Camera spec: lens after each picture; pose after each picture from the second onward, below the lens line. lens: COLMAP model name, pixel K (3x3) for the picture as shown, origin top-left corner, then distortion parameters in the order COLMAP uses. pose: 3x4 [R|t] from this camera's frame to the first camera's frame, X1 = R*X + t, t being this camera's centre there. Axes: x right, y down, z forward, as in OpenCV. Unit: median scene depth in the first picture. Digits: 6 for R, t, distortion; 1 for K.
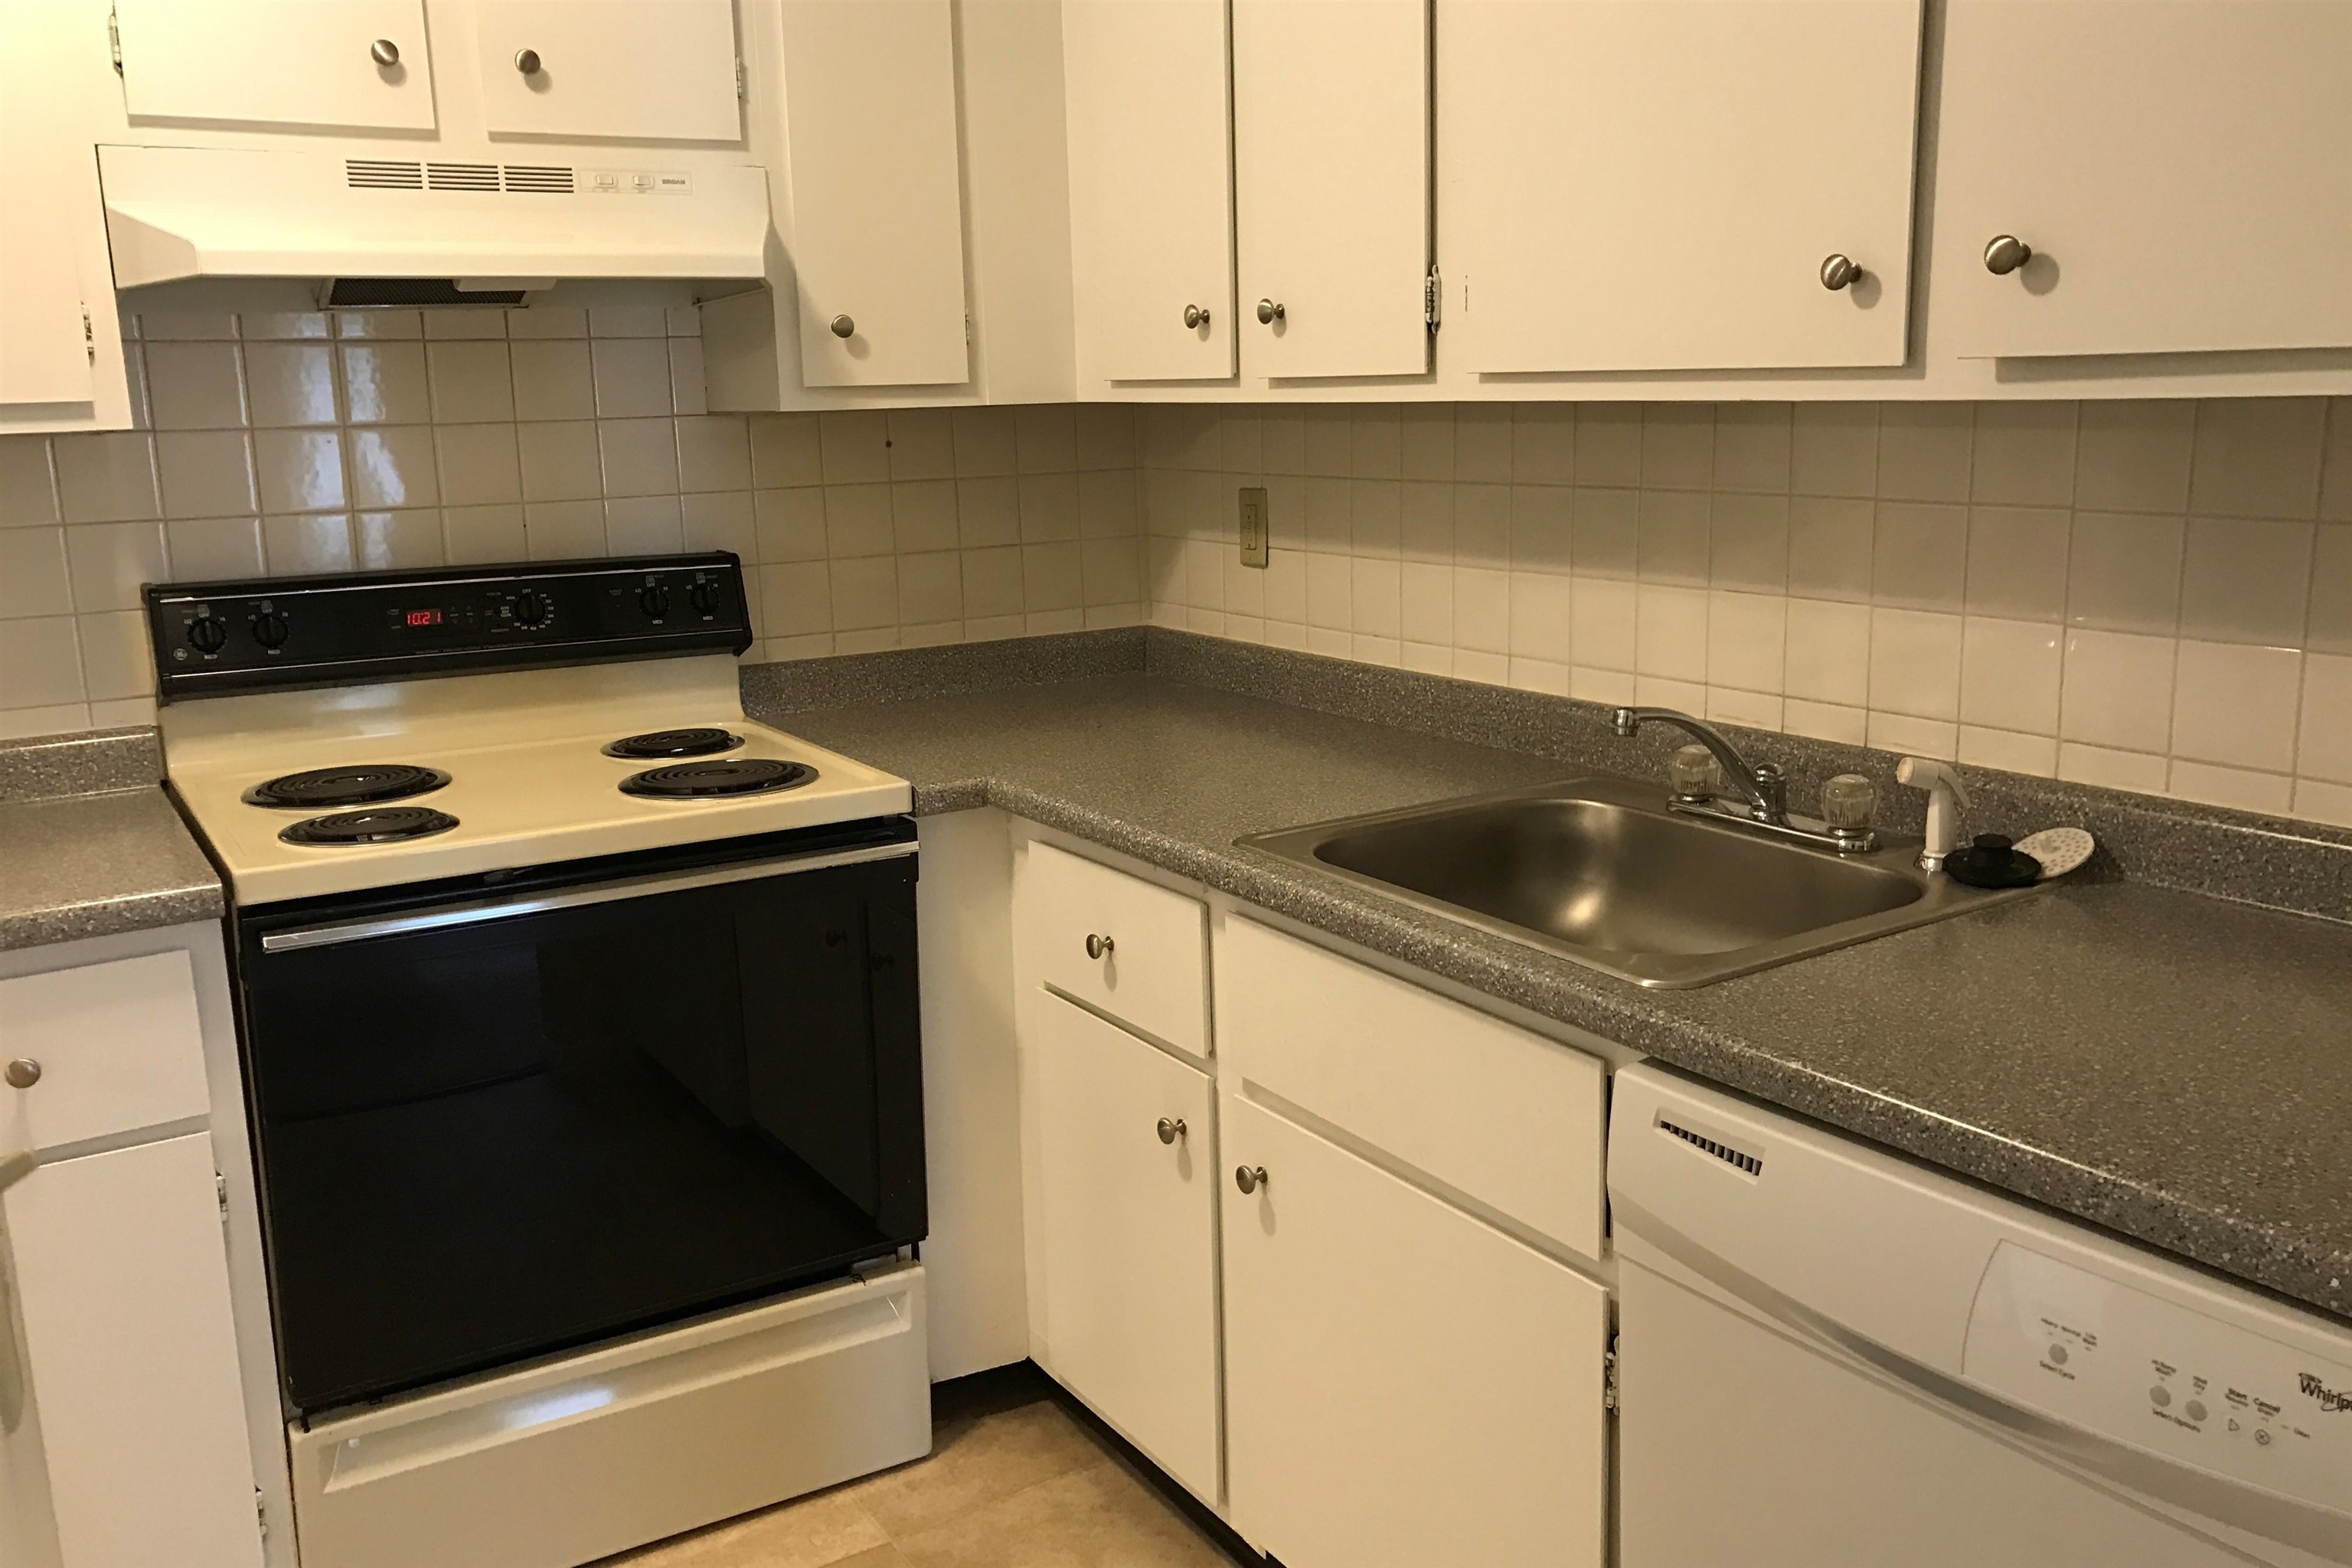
lens RADIAL K [[1903.5, 0, 1174.6], [0, 1903.5, 764.1], [0, 0, 1]] dist [-0.048577, 0.060891]
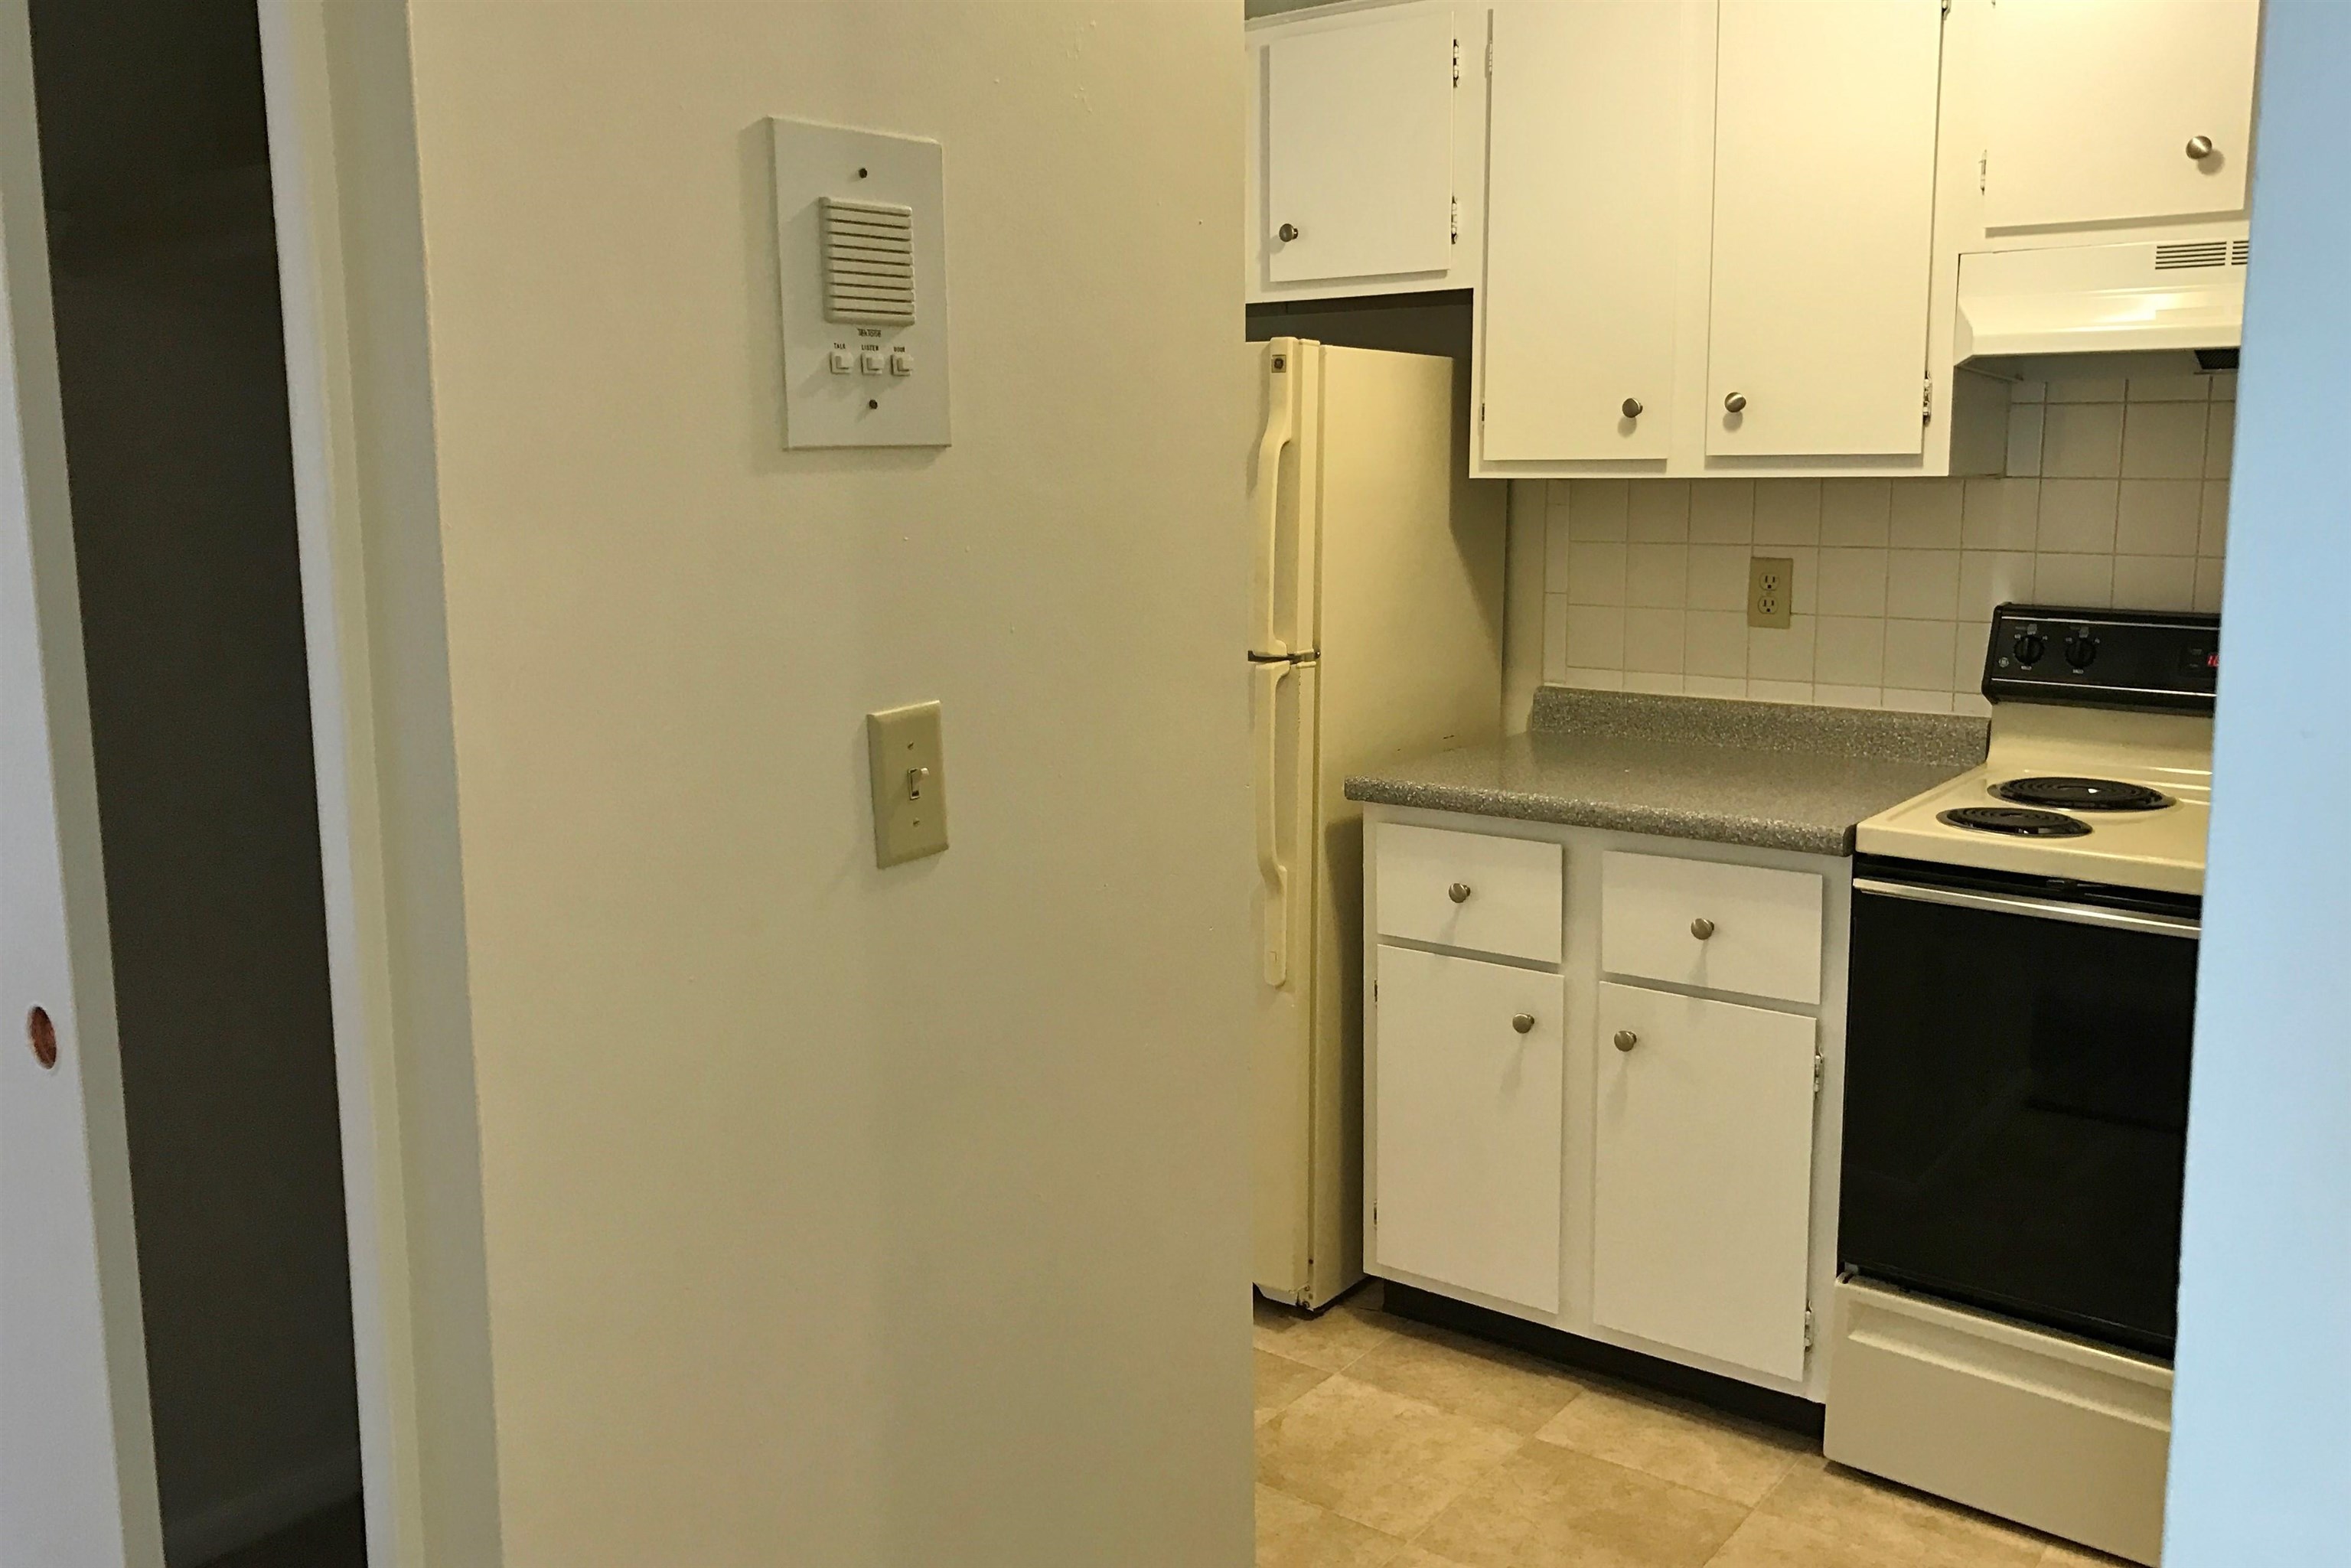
lens RADIAL K [[1976.6, 0, 1166.8], [0, 1976.6, 770.6], [0, 0, 1]] dist [-0.007689, -0.013752]
pose [[0.324245, 0.173527, -0.929921, 0.522428], [-0.183158, 0.975946, 0.118251, -0.045464], [0.928072, 0.131980, 0.348228, 0.083738]]
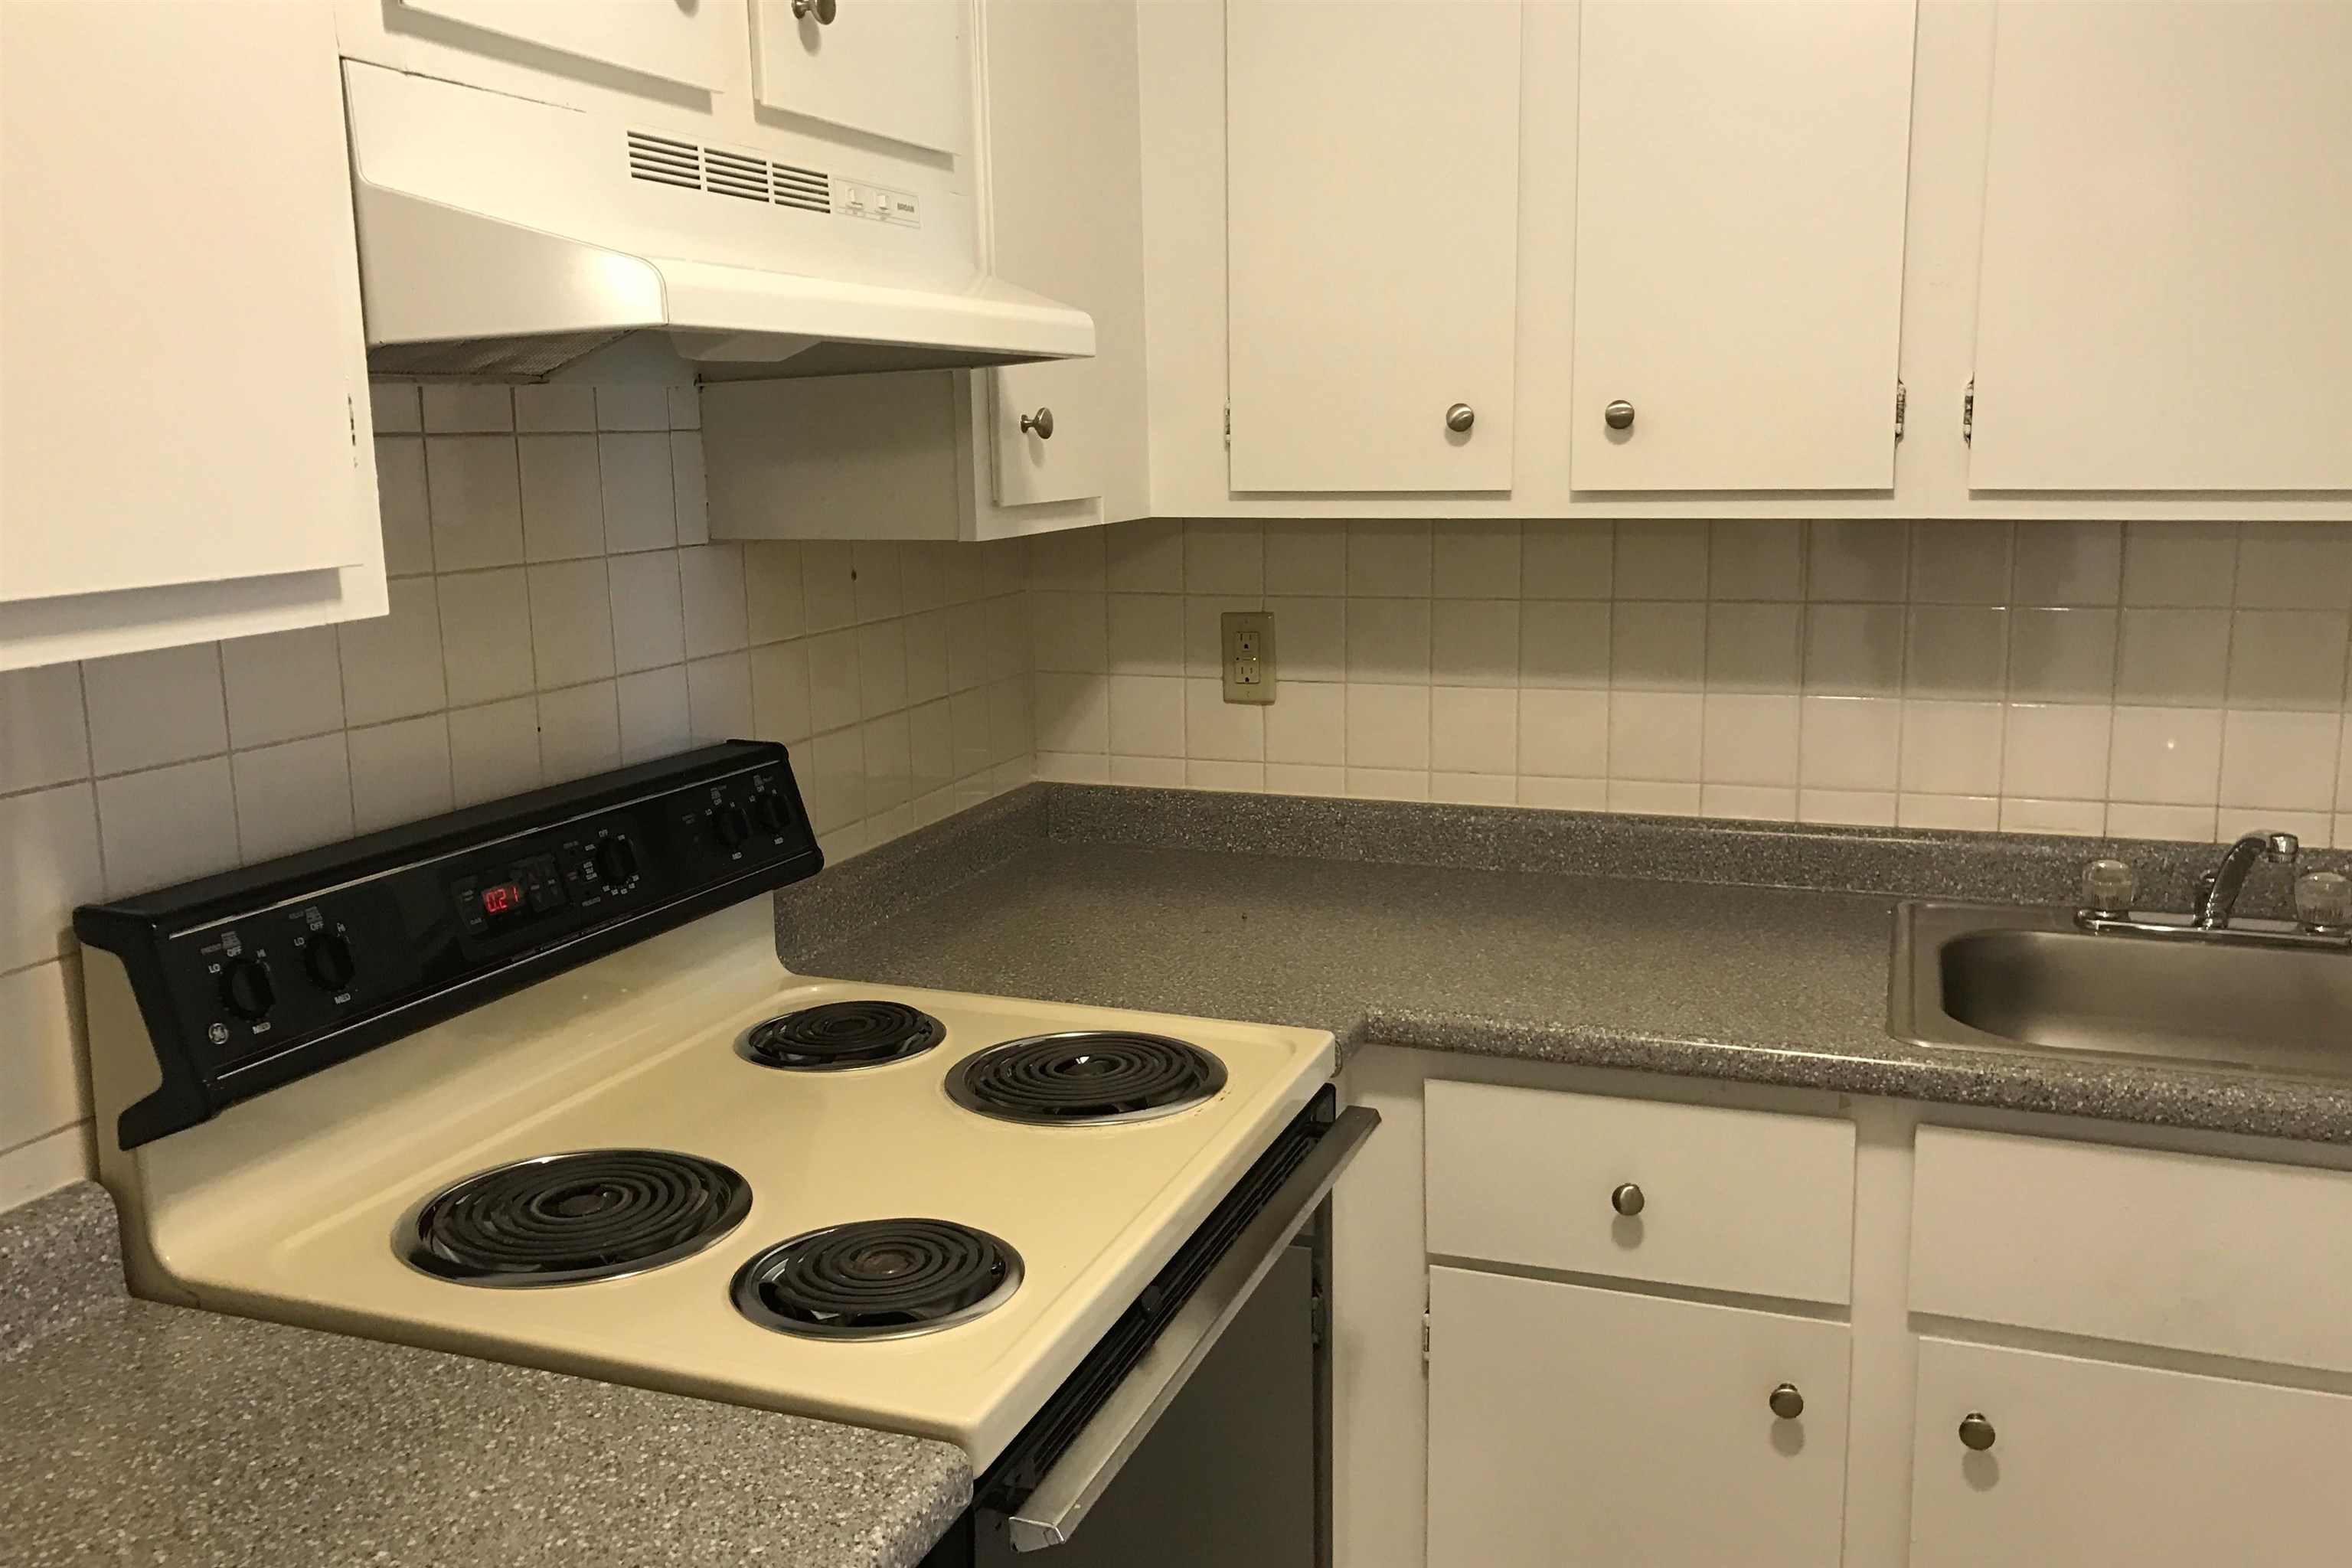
lens RADIAL K [[1937.0, 0, 1168.0], [0, 1937.0, 771.4], [0, 0, 1]] dist [0.030287, 0.001244]
pose [[0.802288, -0.095080, 0.589316, -0.682055], [0.114679, 0.993394, 0.004152, -0.111273], [-0.585818, 0.064251, 0.807892, 0.442332]]
